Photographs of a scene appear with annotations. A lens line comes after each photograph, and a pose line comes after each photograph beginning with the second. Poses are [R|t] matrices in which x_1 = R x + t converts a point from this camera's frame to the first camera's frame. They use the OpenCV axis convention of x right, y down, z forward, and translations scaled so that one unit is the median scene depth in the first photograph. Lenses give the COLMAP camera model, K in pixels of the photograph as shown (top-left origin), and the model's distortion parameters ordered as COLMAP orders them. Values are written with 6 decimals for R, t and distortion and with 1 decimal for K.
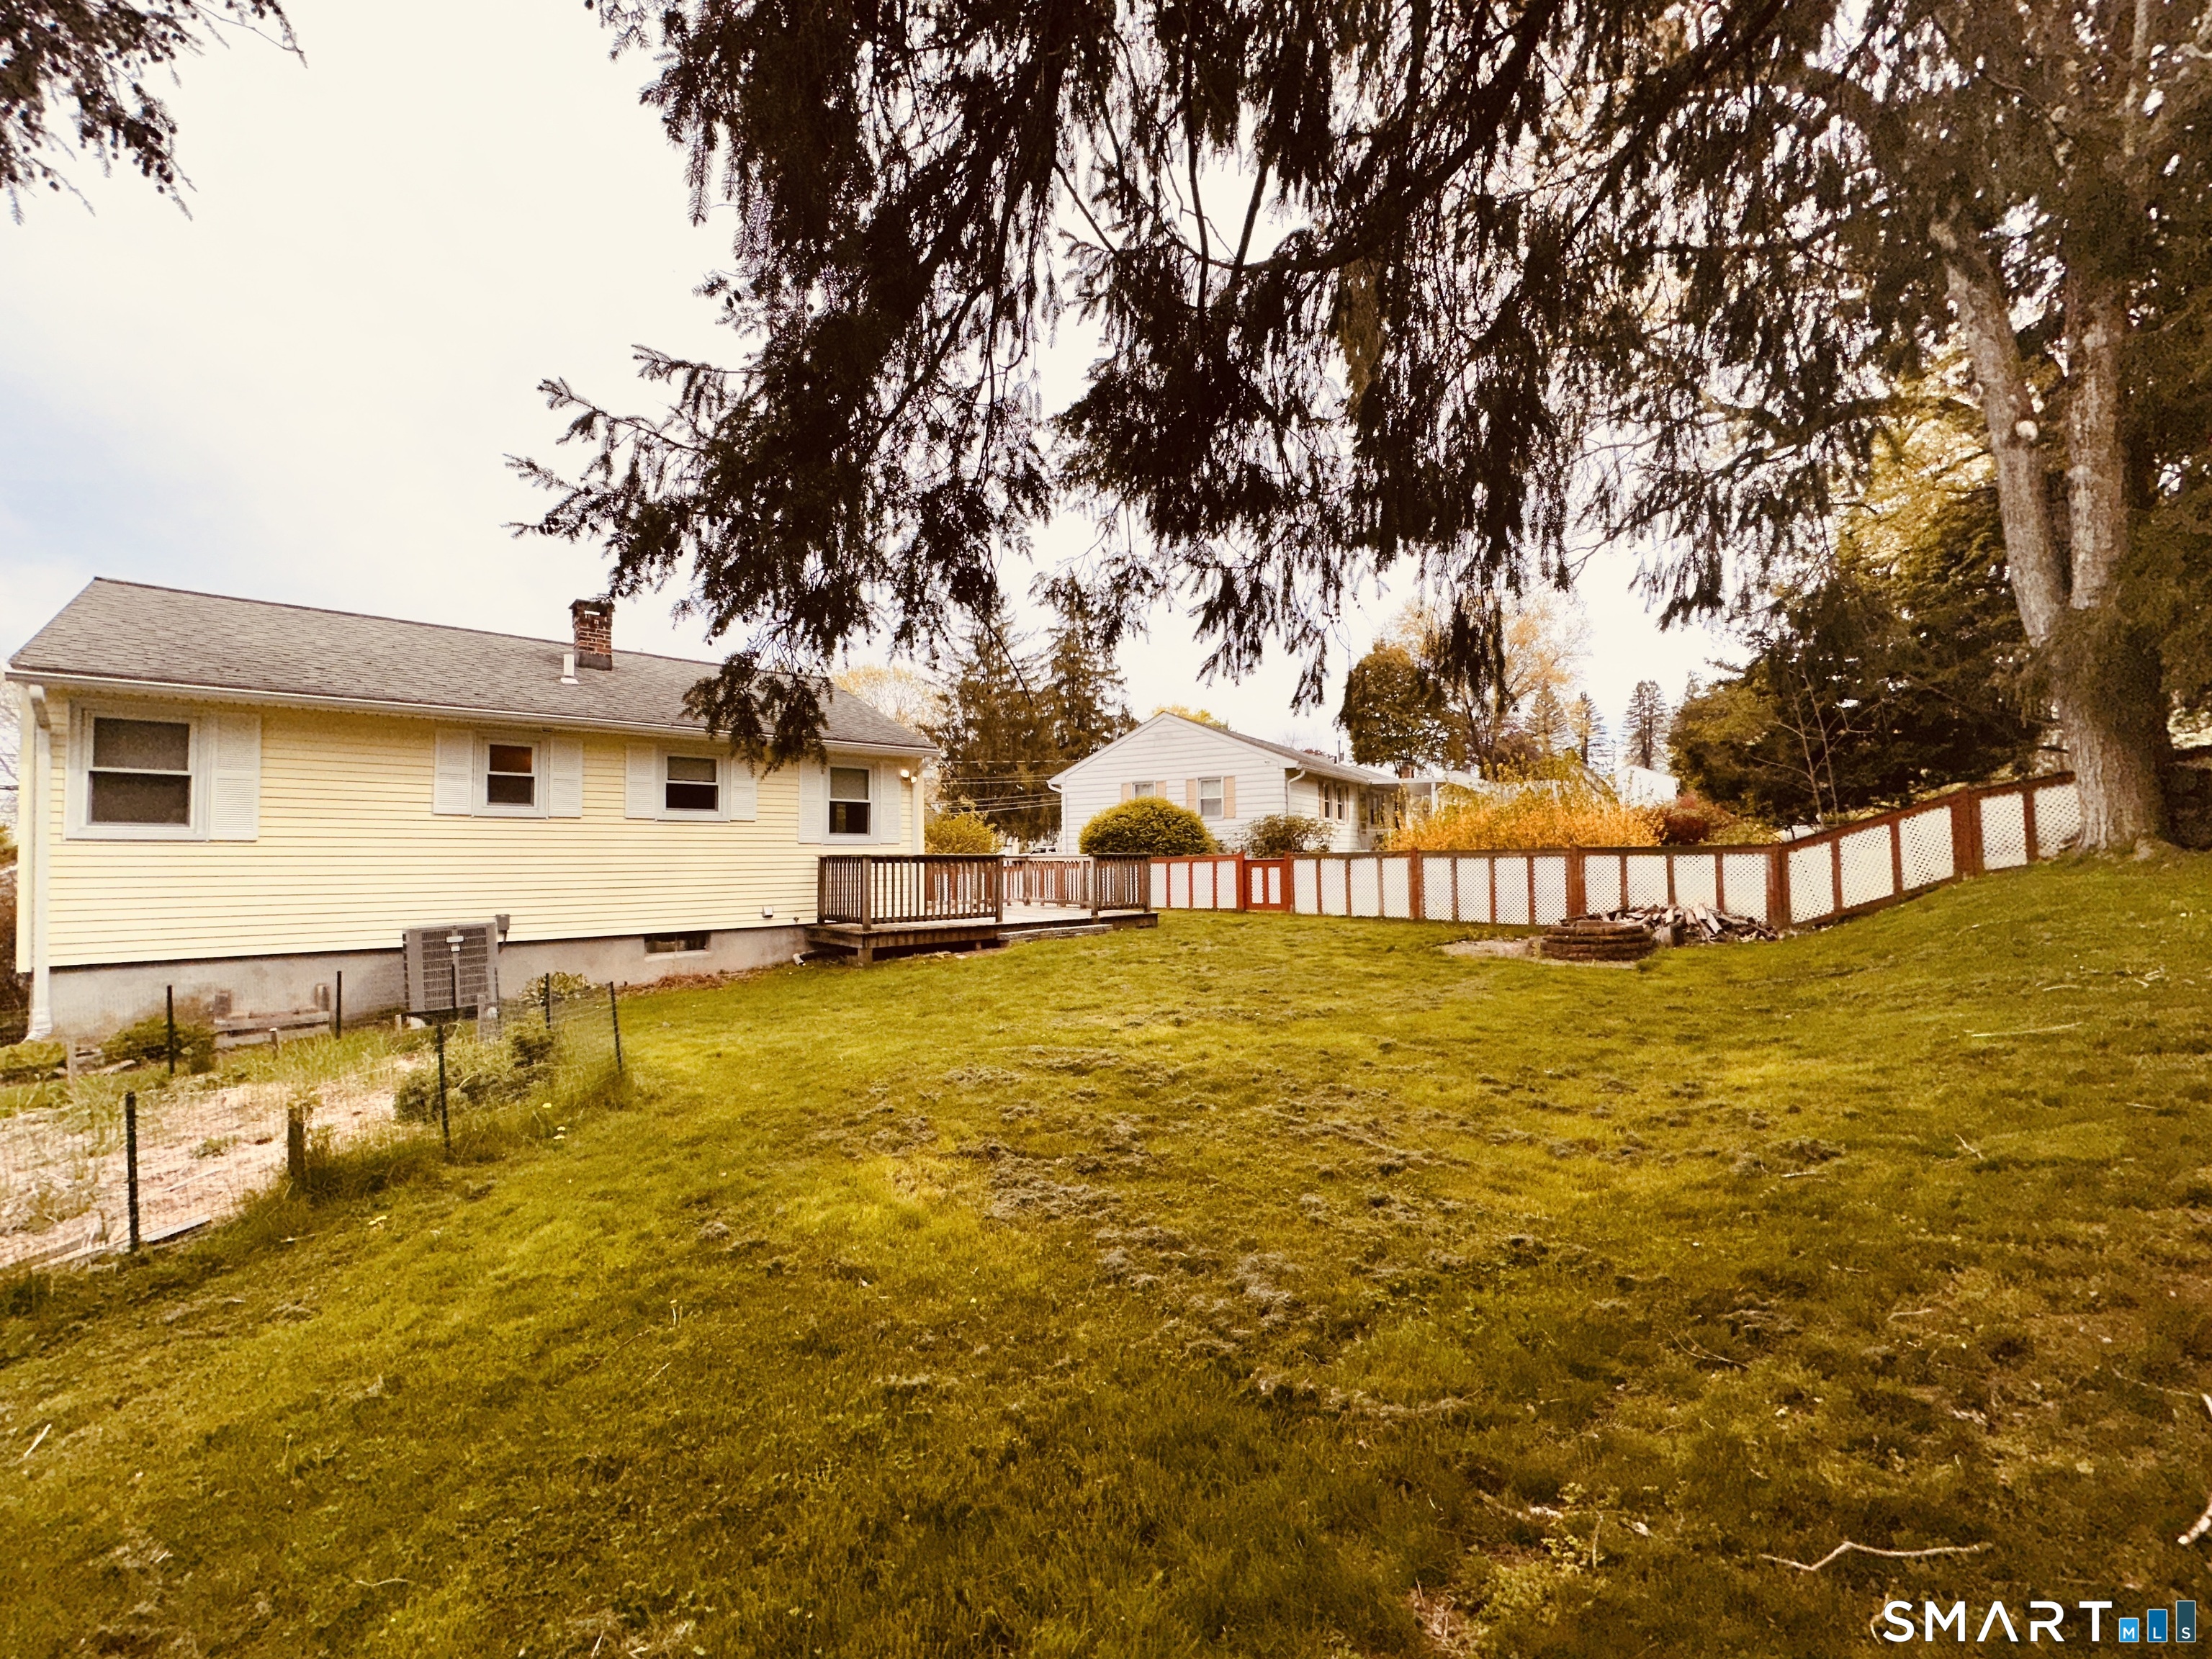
lens RADIAL K [[879.8, 0, 1107.0], [0, 879.8, 832.2], [0, 0, 1]] dist [-0.002100, 0.000115]
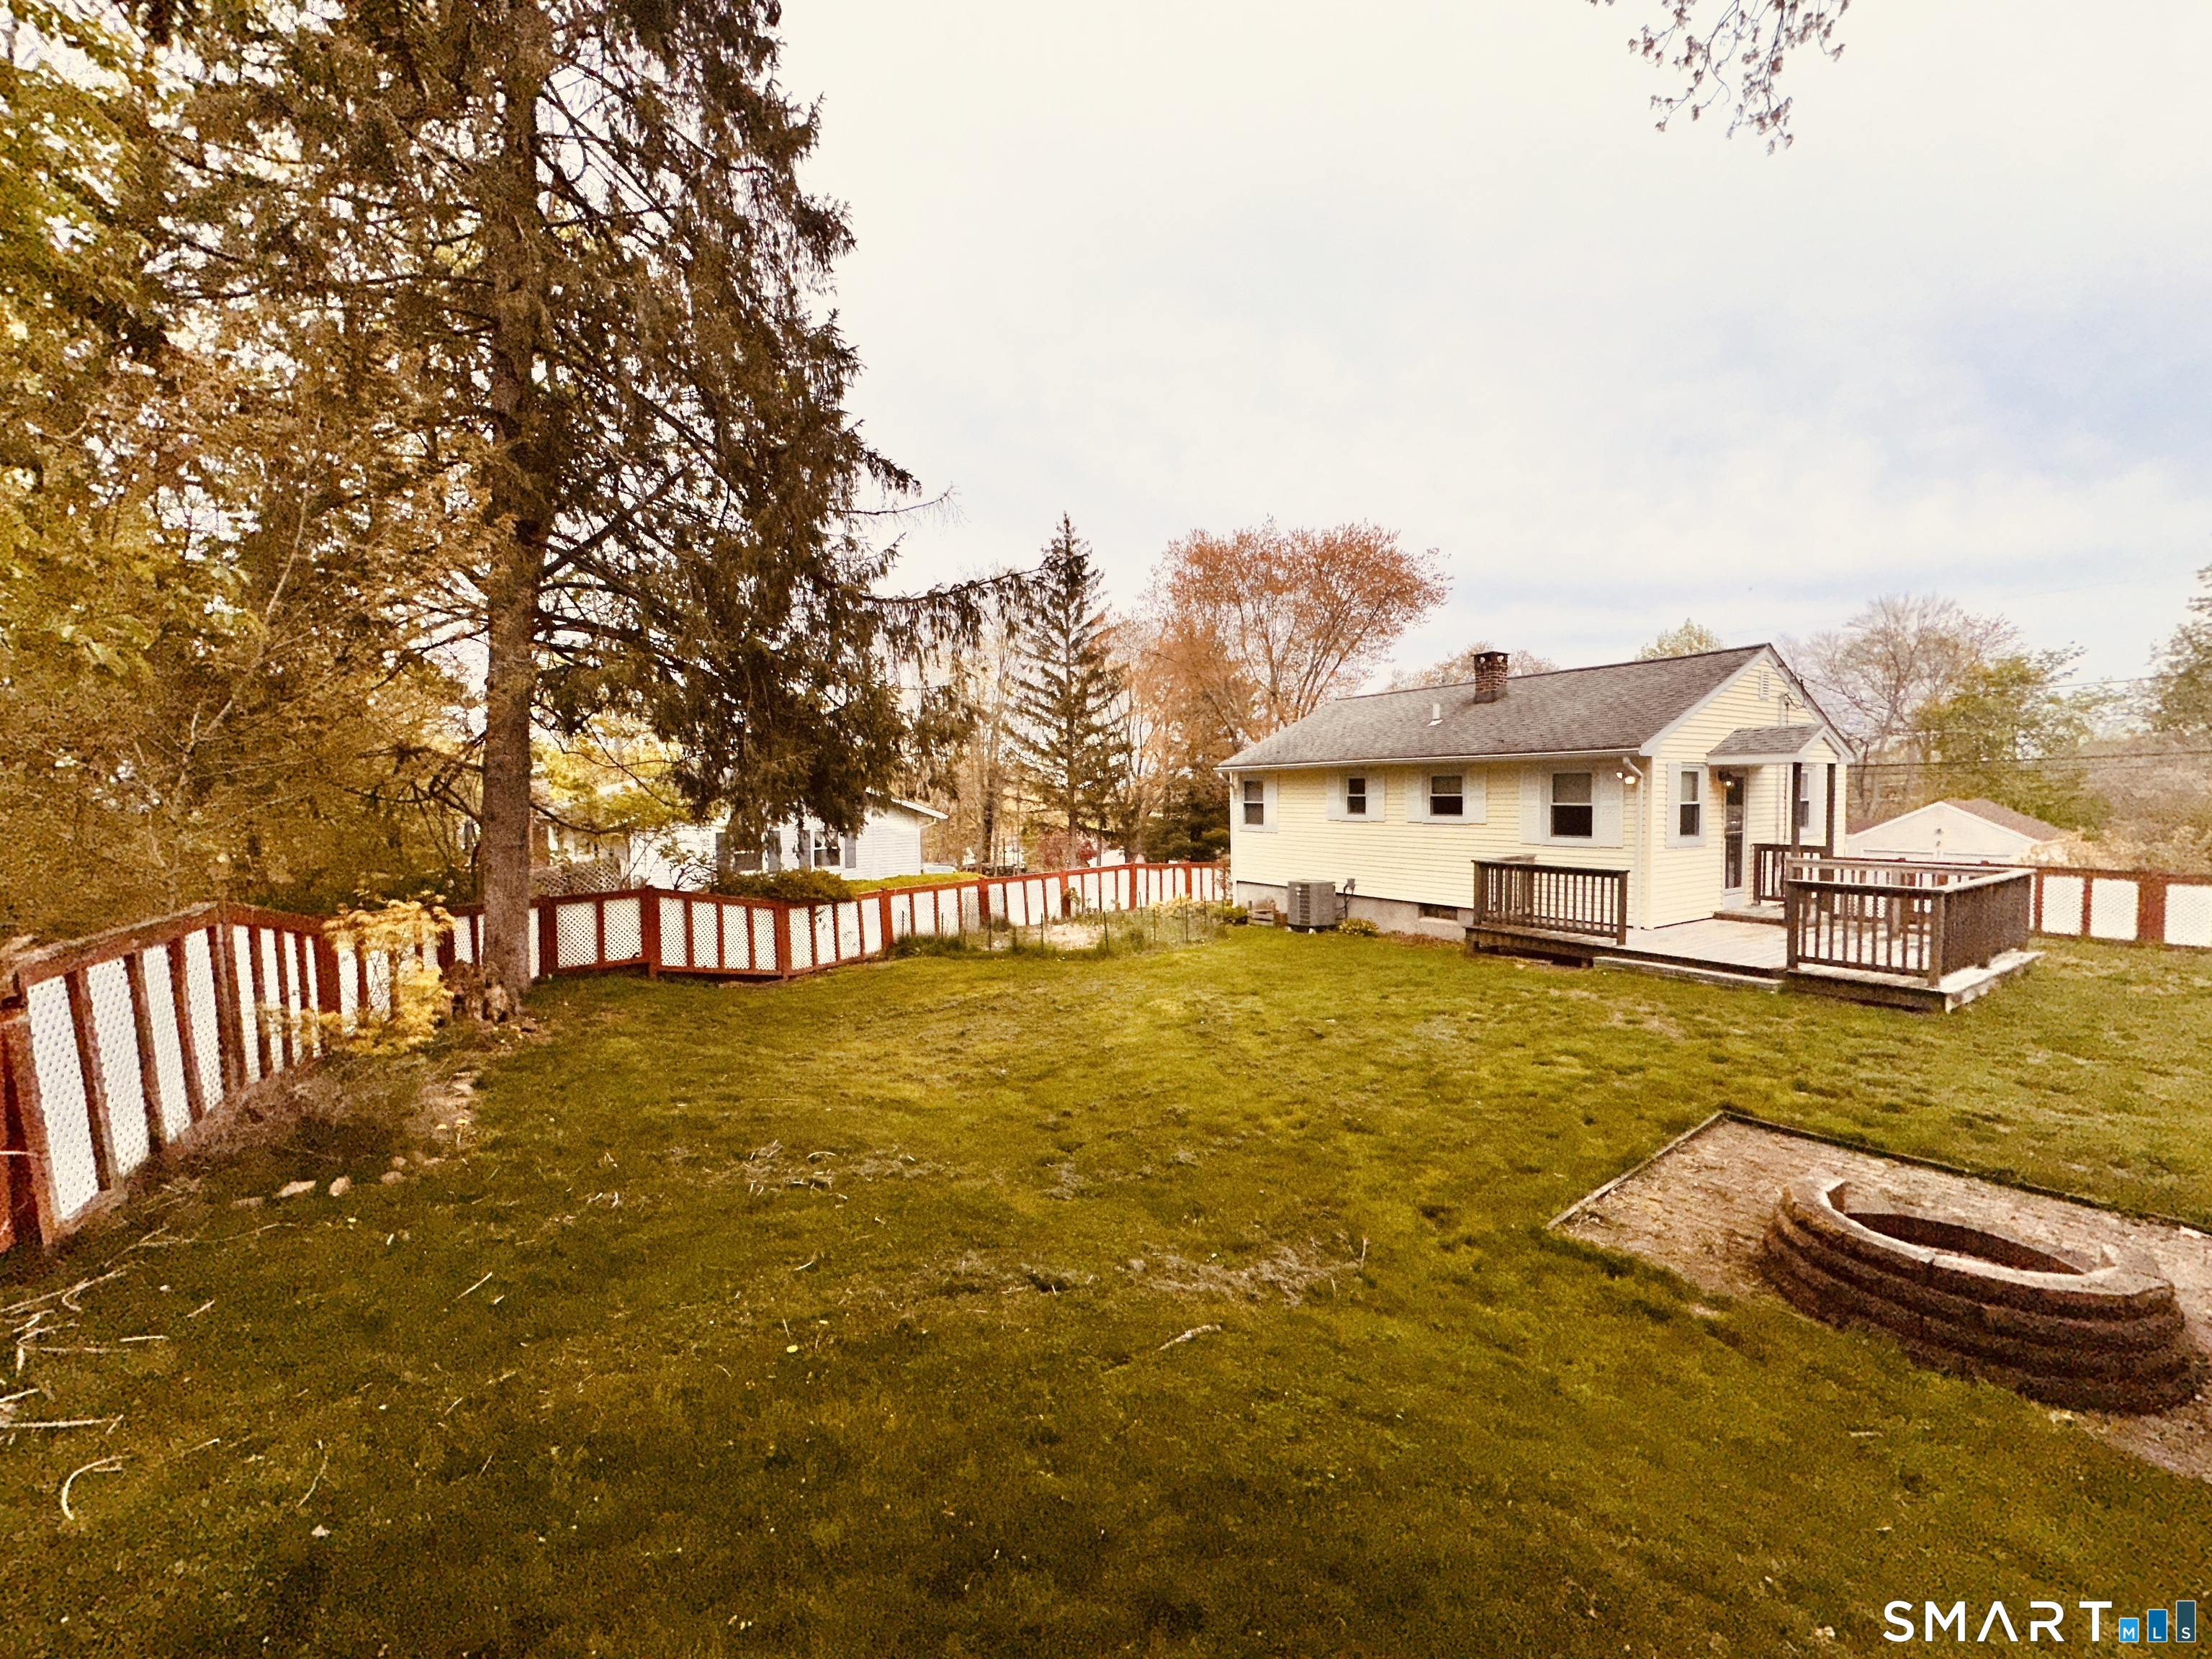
lens RADIAL K [[879.8, 0, 1107.0], [0, 879.8, 832.2], [0, 0, 1]] dist [-0.002100, 0.000115]
pose [[-0.157498, 0.054134, -0.986034, 0.969980], [0.039084, 0.998056, 0.048551, -0.088767], [0.986746, -0.030892, -0.159307, 0.732003]]
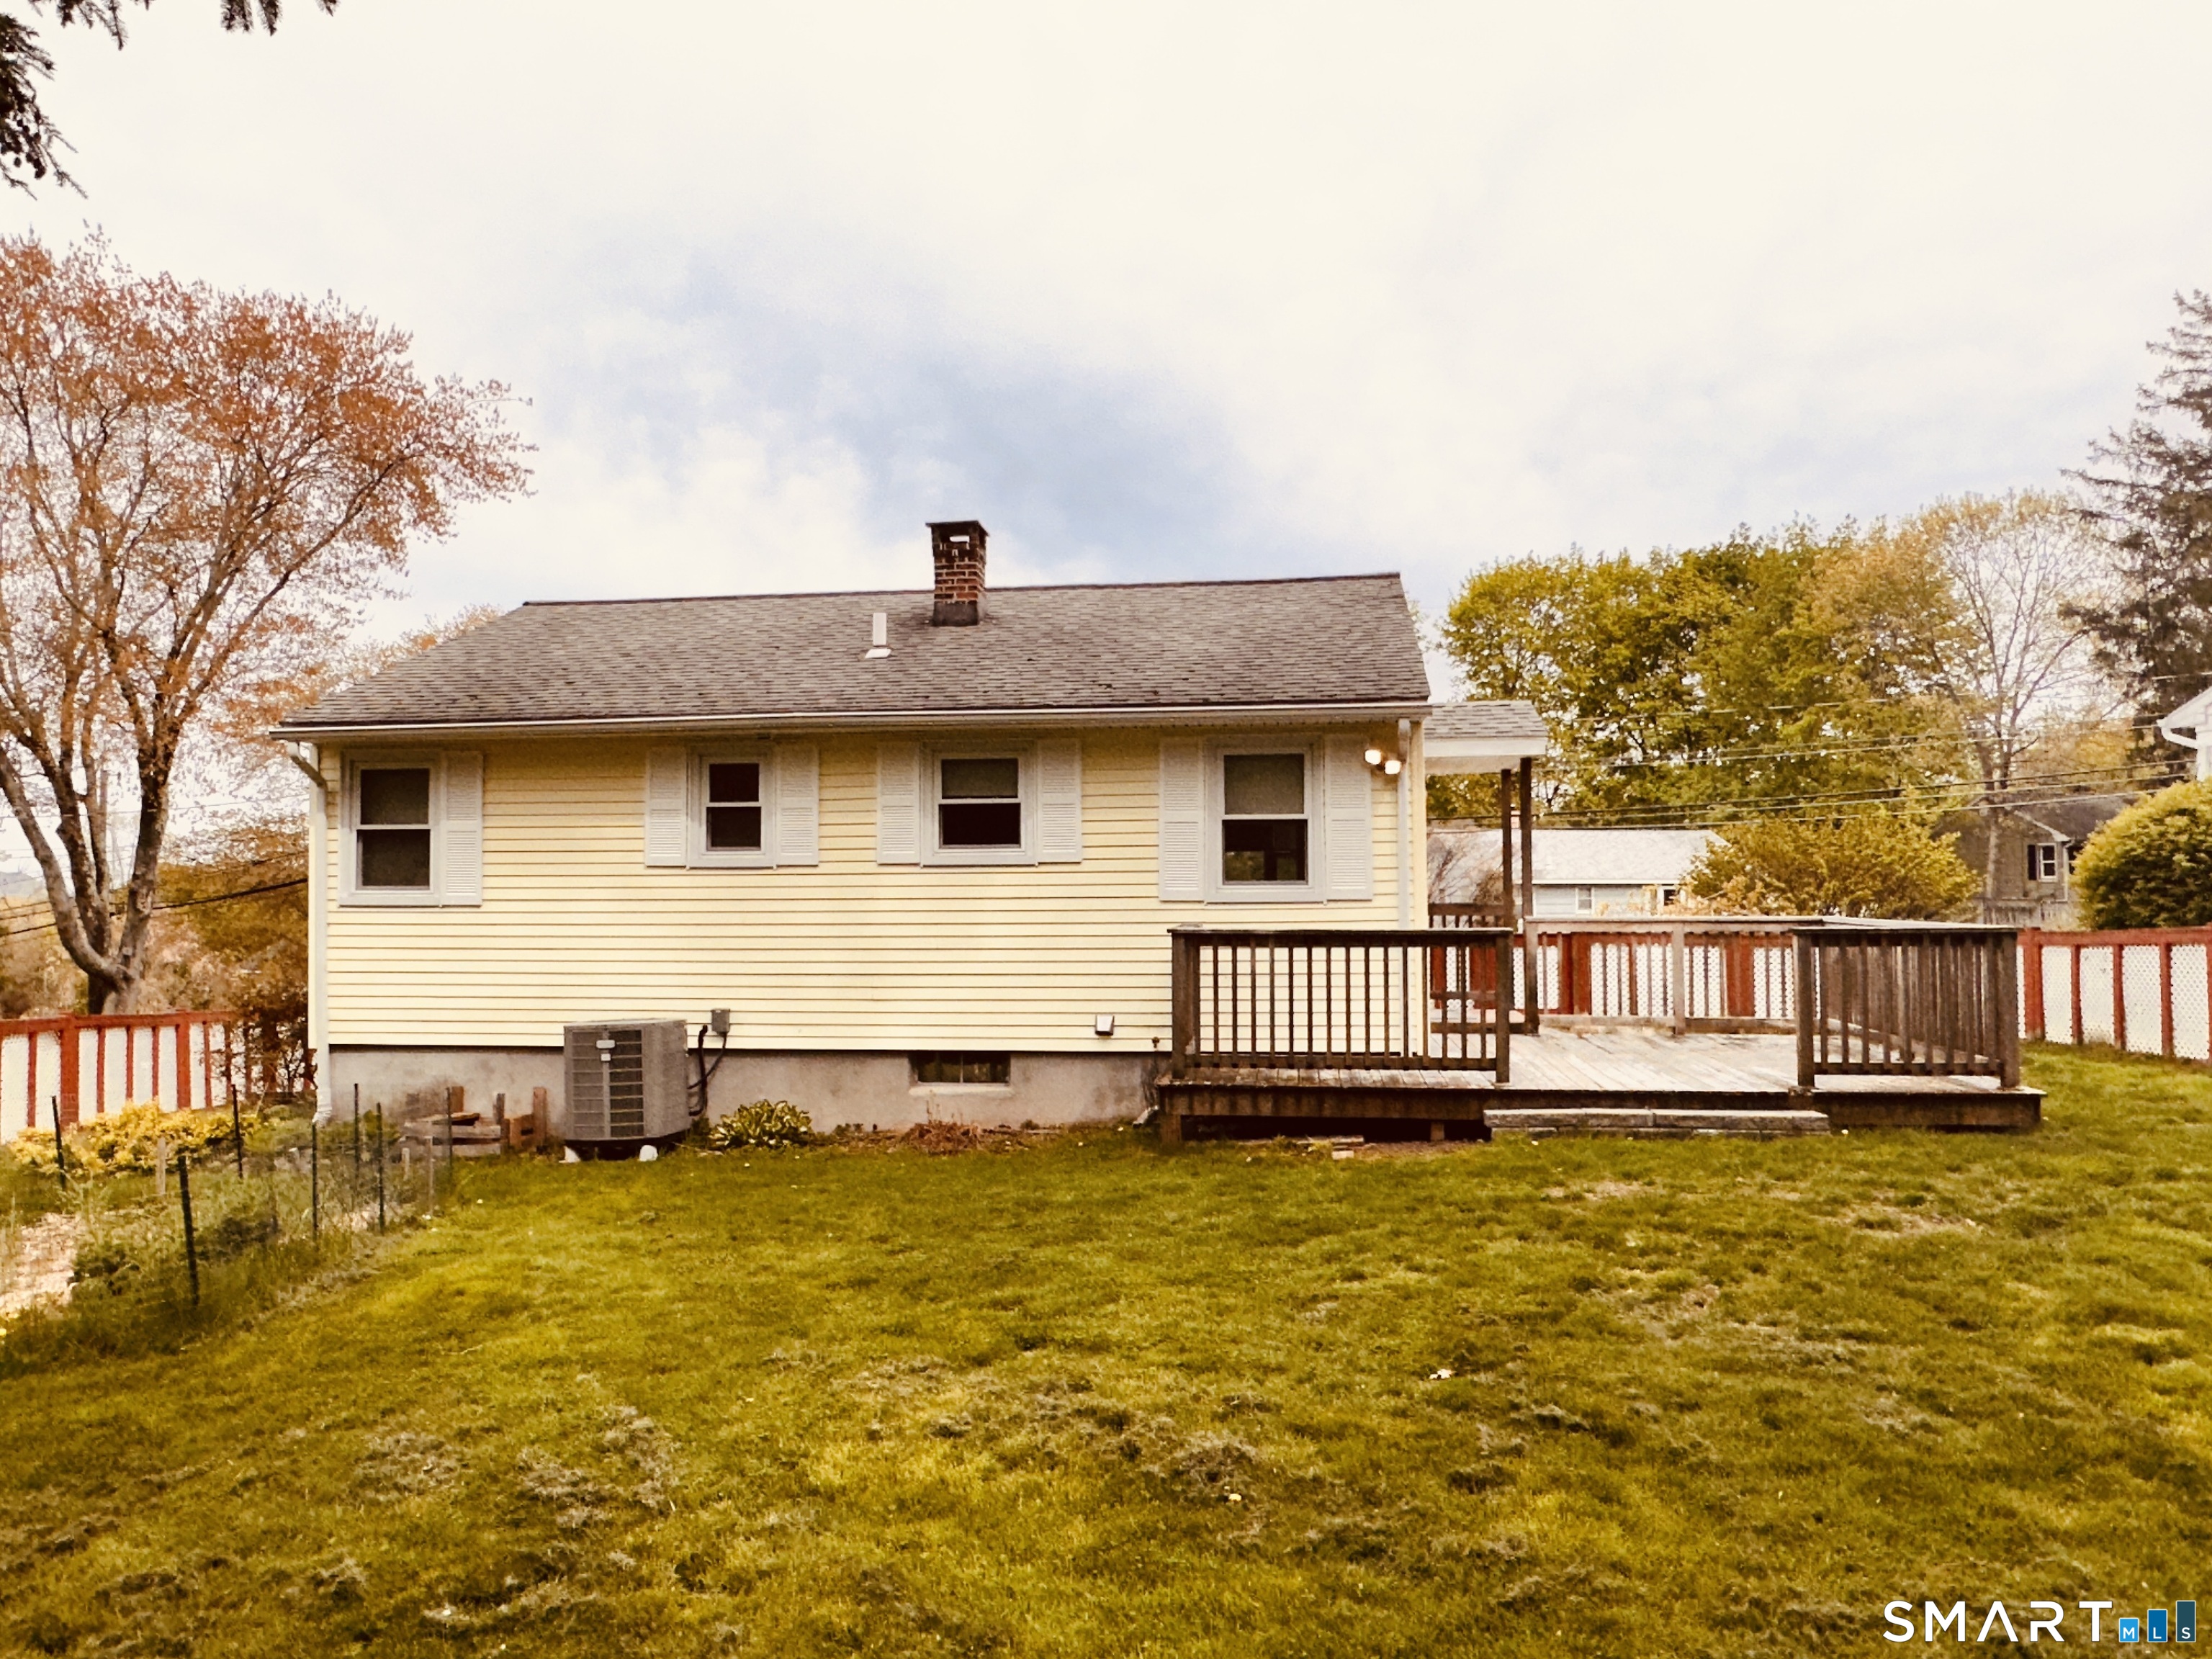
lens RADIAL K [[1542.3, 0, 1110.7], [0, 1542.3, 858.2], [0, 0, 1]] dist [0.006459, 0.001647]
pose [[0.642724, -0.012743, -0.765992, 0.398728], [0.022565, 0.999743, 0.002303, -0.019227], [0.765766, -0.018765, 0.642846, 0.414410]]
